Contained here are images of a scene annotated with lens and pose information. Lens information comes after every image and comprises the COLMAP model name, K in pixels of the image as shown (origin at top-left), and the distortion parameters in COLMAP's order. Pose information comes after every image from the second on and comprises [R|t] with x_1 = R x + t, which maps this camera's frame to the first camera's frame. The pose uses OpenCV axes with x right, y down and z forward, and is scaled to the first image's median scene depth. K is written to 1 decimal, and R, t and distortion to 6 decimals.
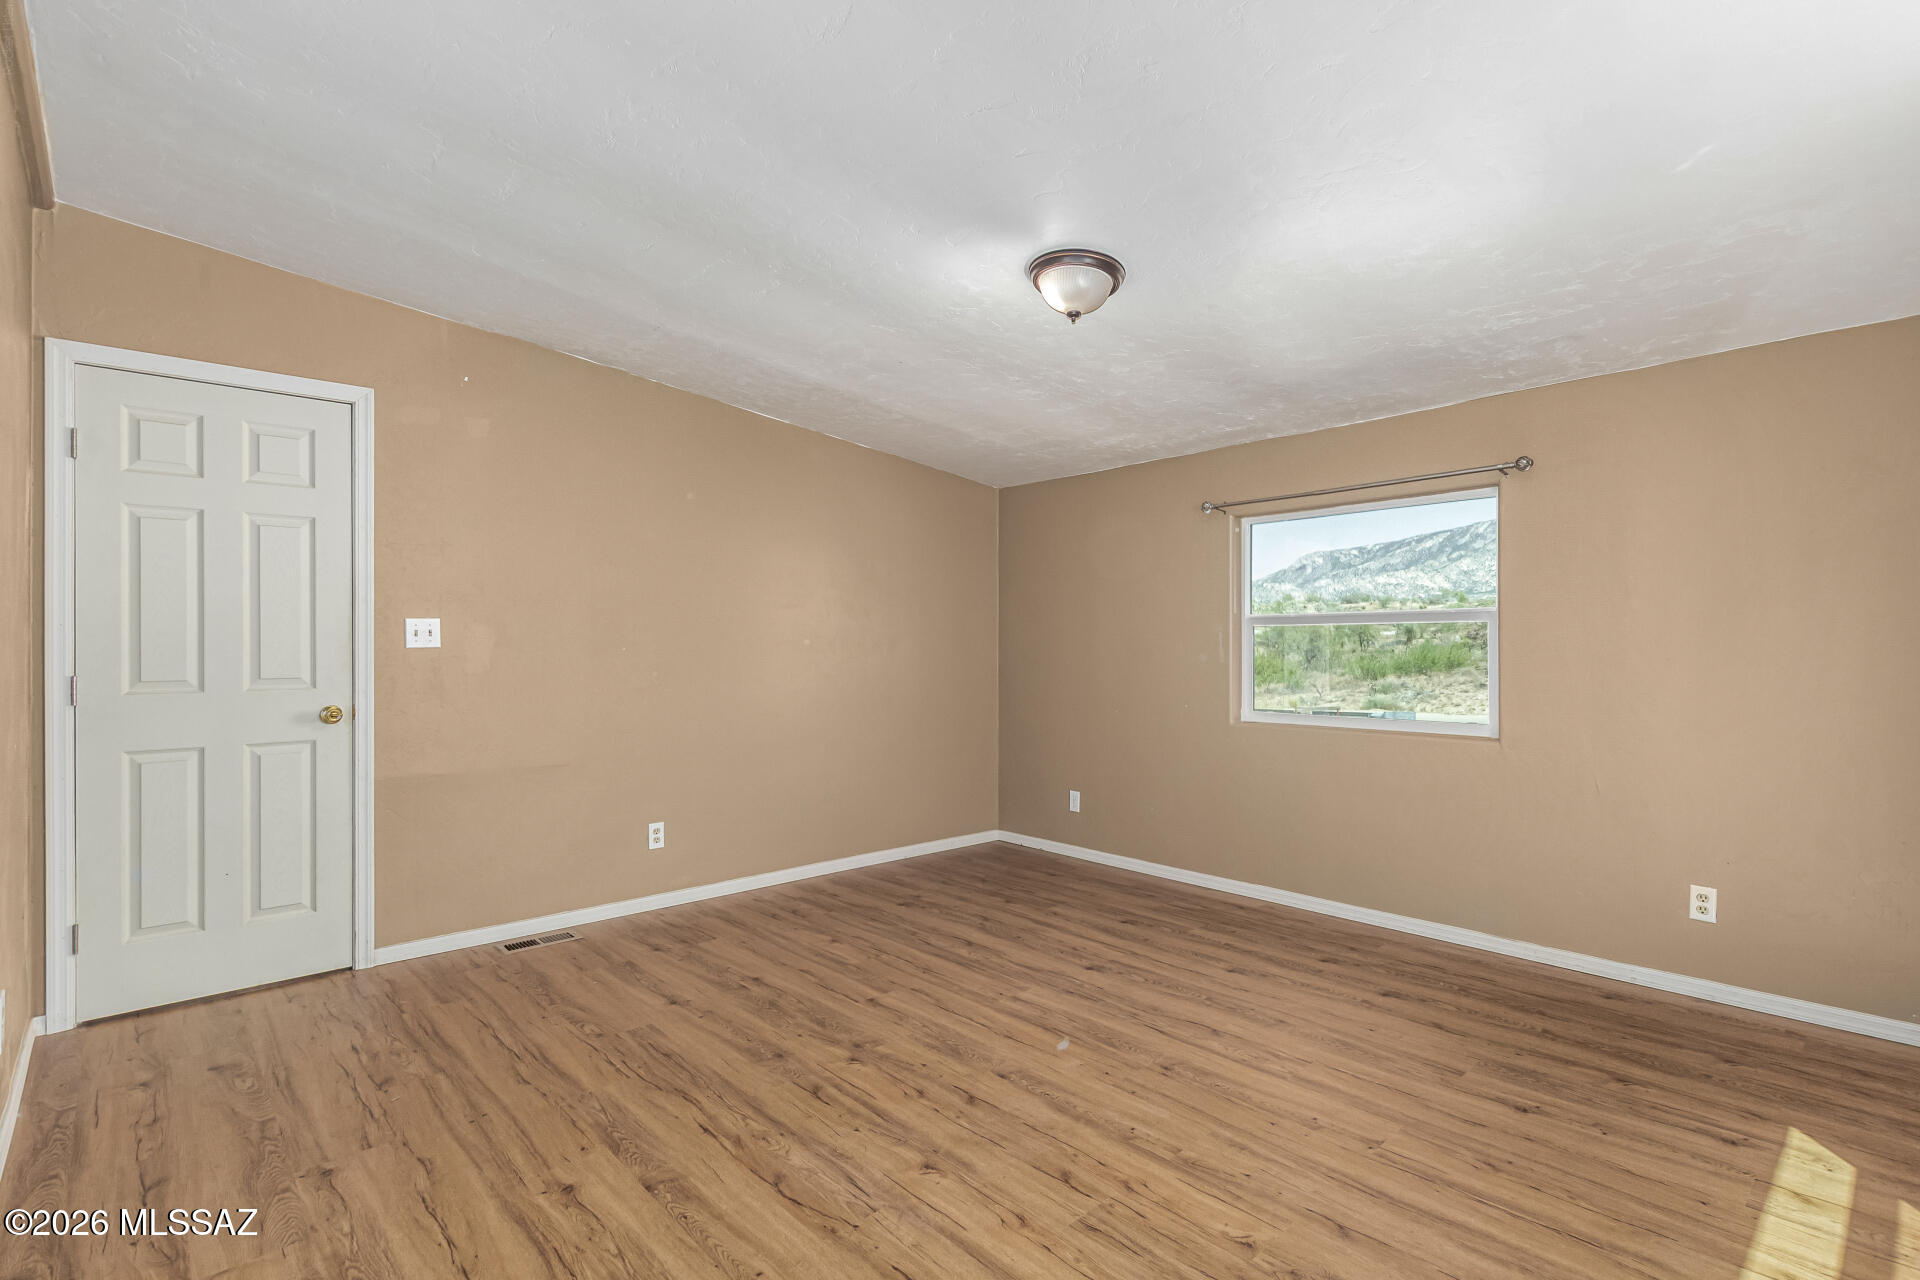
lens RADIAL K [[902.4, 0, 976.1], [0, 902.4, 646.7], [0, 0, 1]] dist [0.014465, -0.008630]
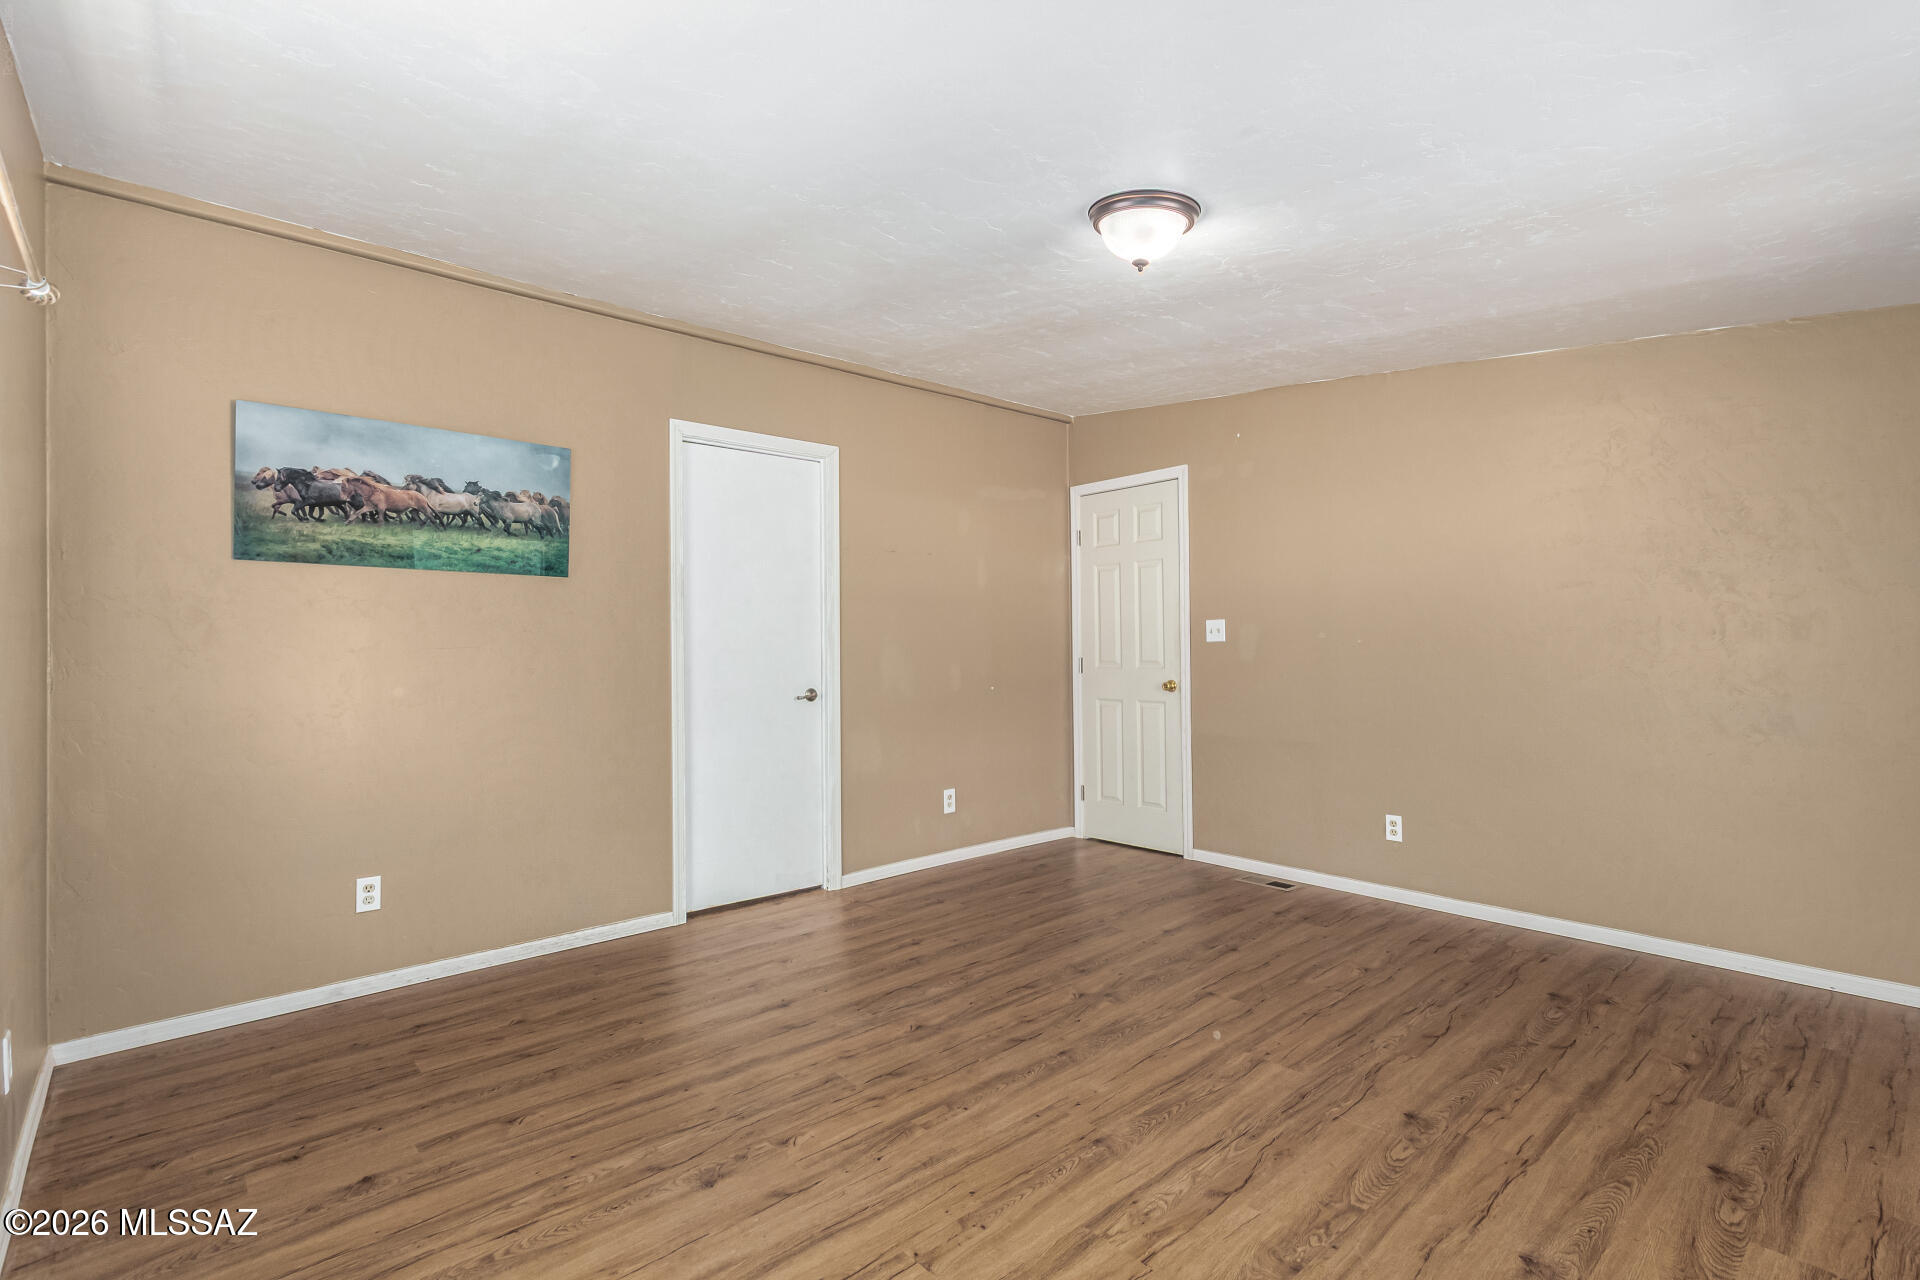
lens RADIAL K [[902.4, 0, 976.1], [0, 902.4, 646.7], [0, 0, 1]] dist [0.014465, -0.008630]
pose [[-0.021433, 0.003933, -0.999763, 0.890969], [0.014053, 0.999895, 0.003632, -0.001731], [0.999672, -0.013972, -0.021486, 0.766442]]
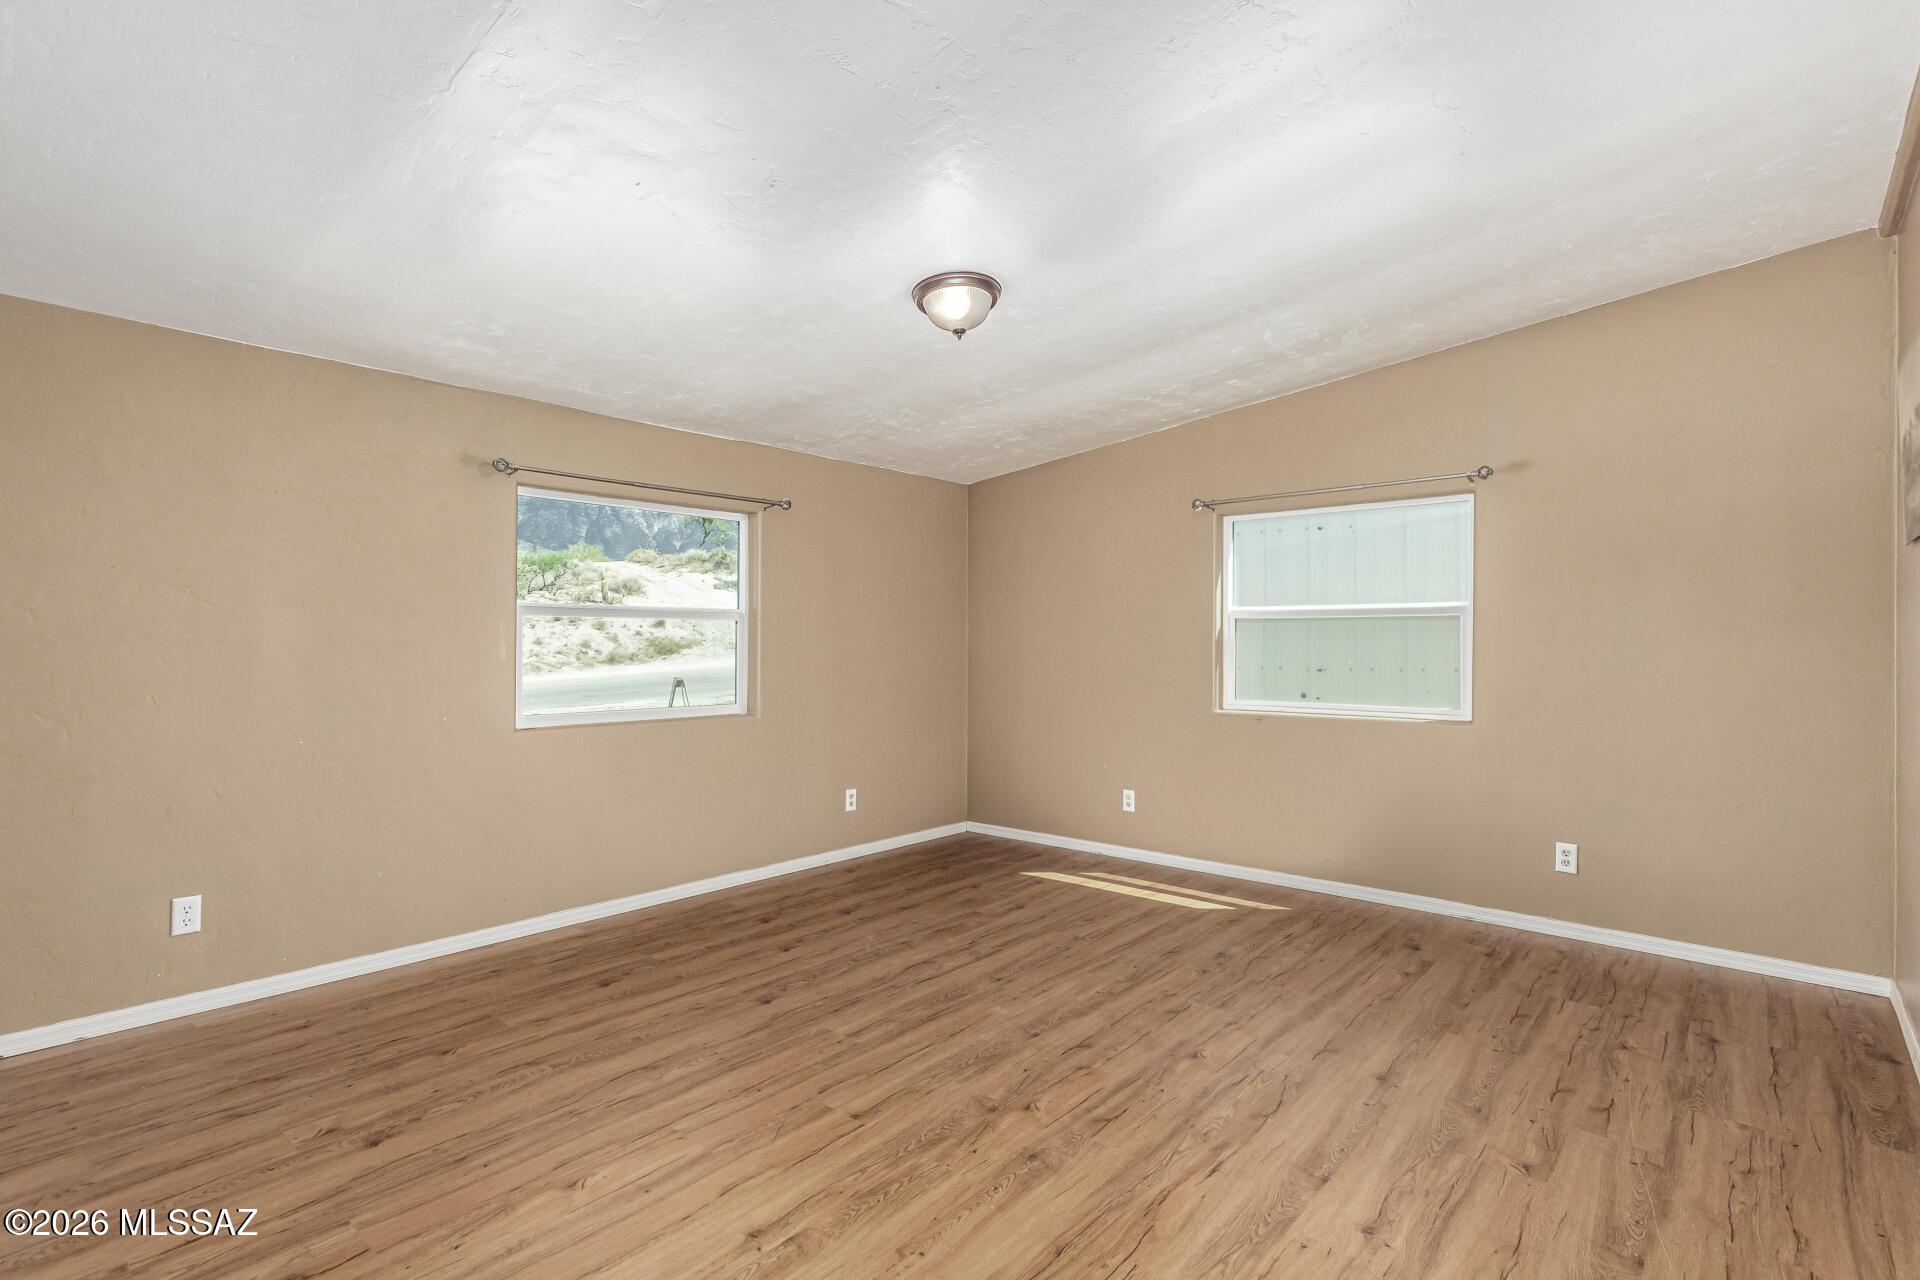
lens RADIAL K [[902.4, 0, 976.1], [0, 902.4, 646.7], [0, 0, 1]] dist [0.014465, -0.008630]
pose [[-0.108236, -0.002484, 0.994122, -0.867352], [-0.003366, 0.999992, 0.002132, 0.001683], [-0.994120, -0.003116, -0.108243, 0.983263]]
